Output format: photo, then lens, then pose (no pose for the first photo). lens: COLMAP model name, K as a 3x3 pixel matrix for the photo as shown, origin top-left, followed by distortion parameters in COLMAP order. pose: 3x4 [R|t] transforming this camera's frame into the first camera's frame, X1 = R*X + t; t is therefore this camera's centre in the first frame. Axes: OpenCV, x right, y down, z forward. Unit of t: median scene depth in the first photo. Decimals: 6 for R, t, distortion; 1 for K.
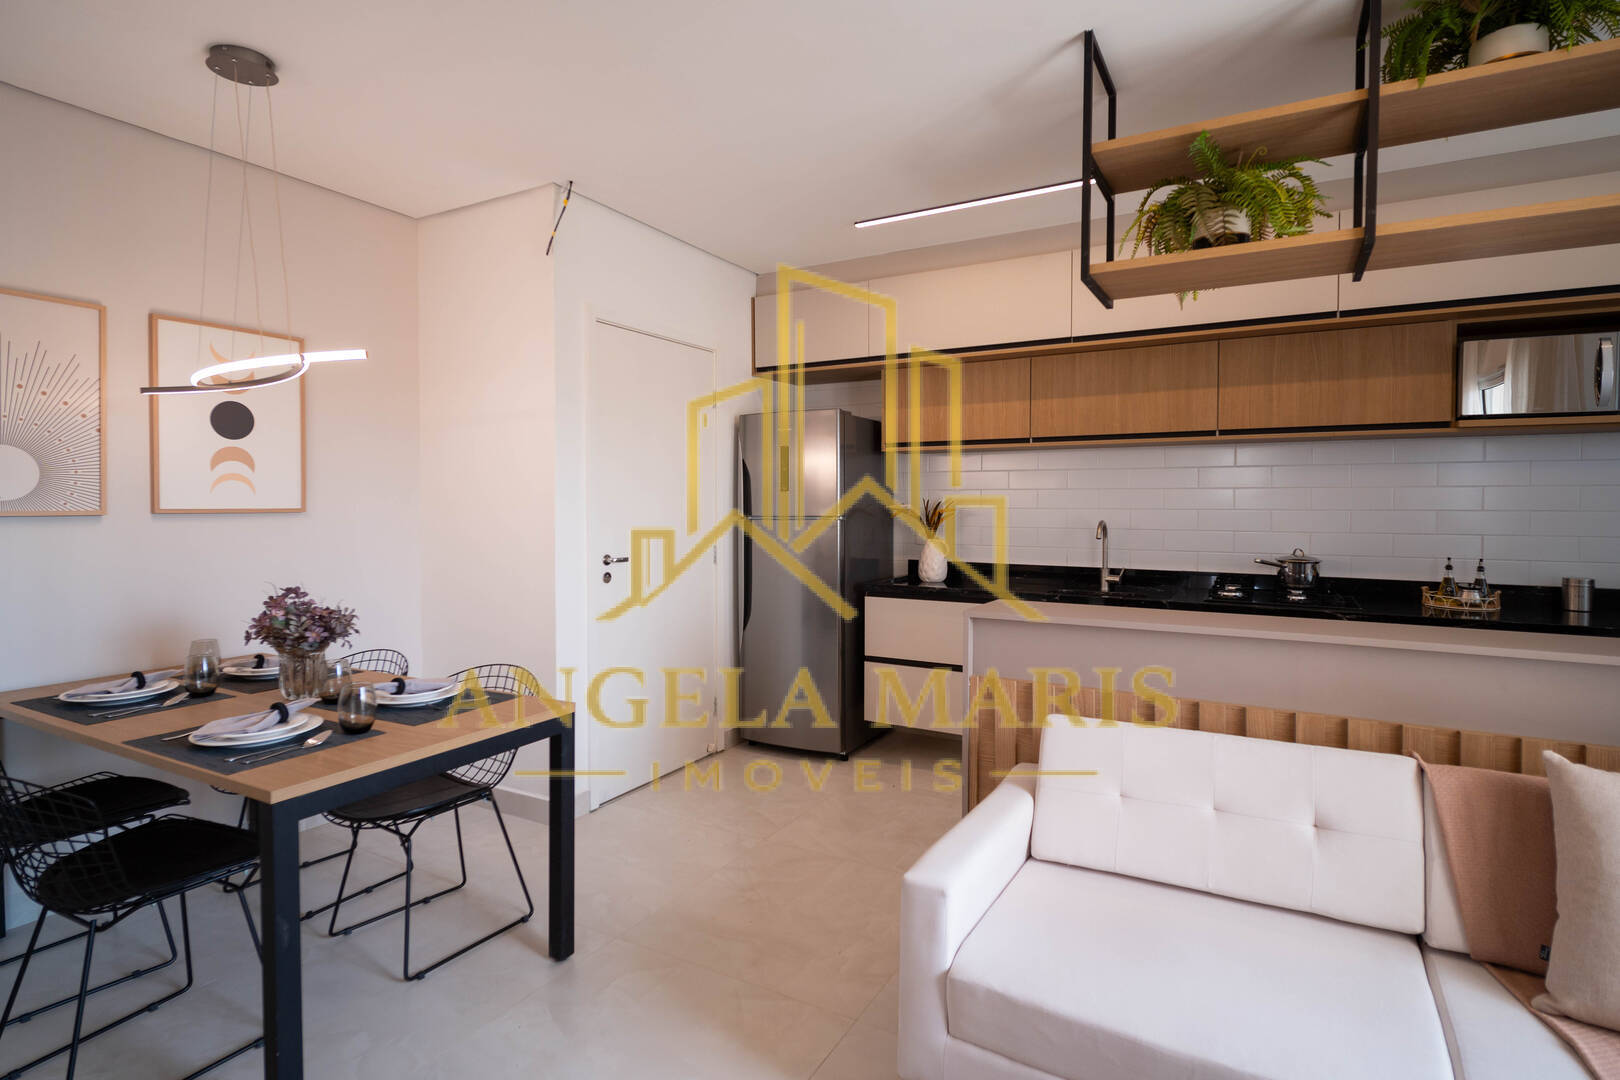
lens RADIAL K [[745.6, 0, 812.7], [0, 745.6, 520.1], [0, 0, 1]] dist [-0.038627, -0.000008]
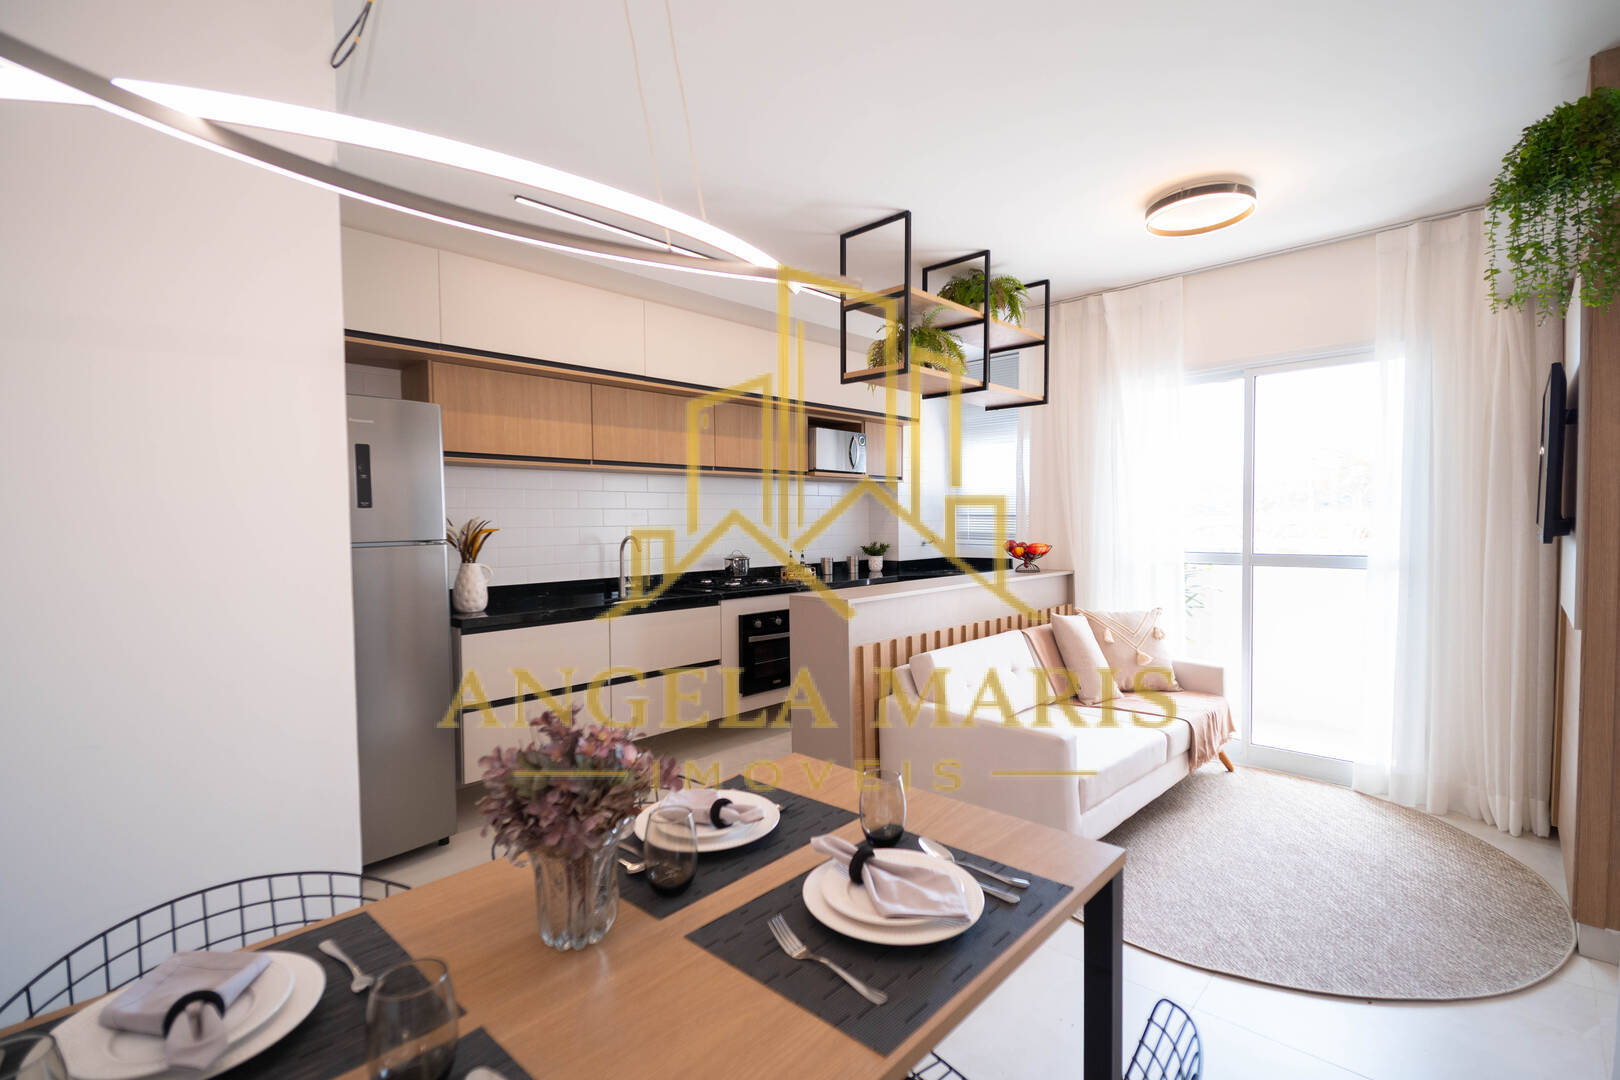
lens RADIAL K [[747.1, 0, 810.0], [0, 747.1, 540.0], [0, 0, 1]] dist [0.000380, -0.000006]
pose [[0.229329, -0.033008, 0.972789, -0.865307], [0.030858, 0.999169, 0.026629, -0.019340], [-0.972860, 0.023911, 0.230157, 0.579014]]
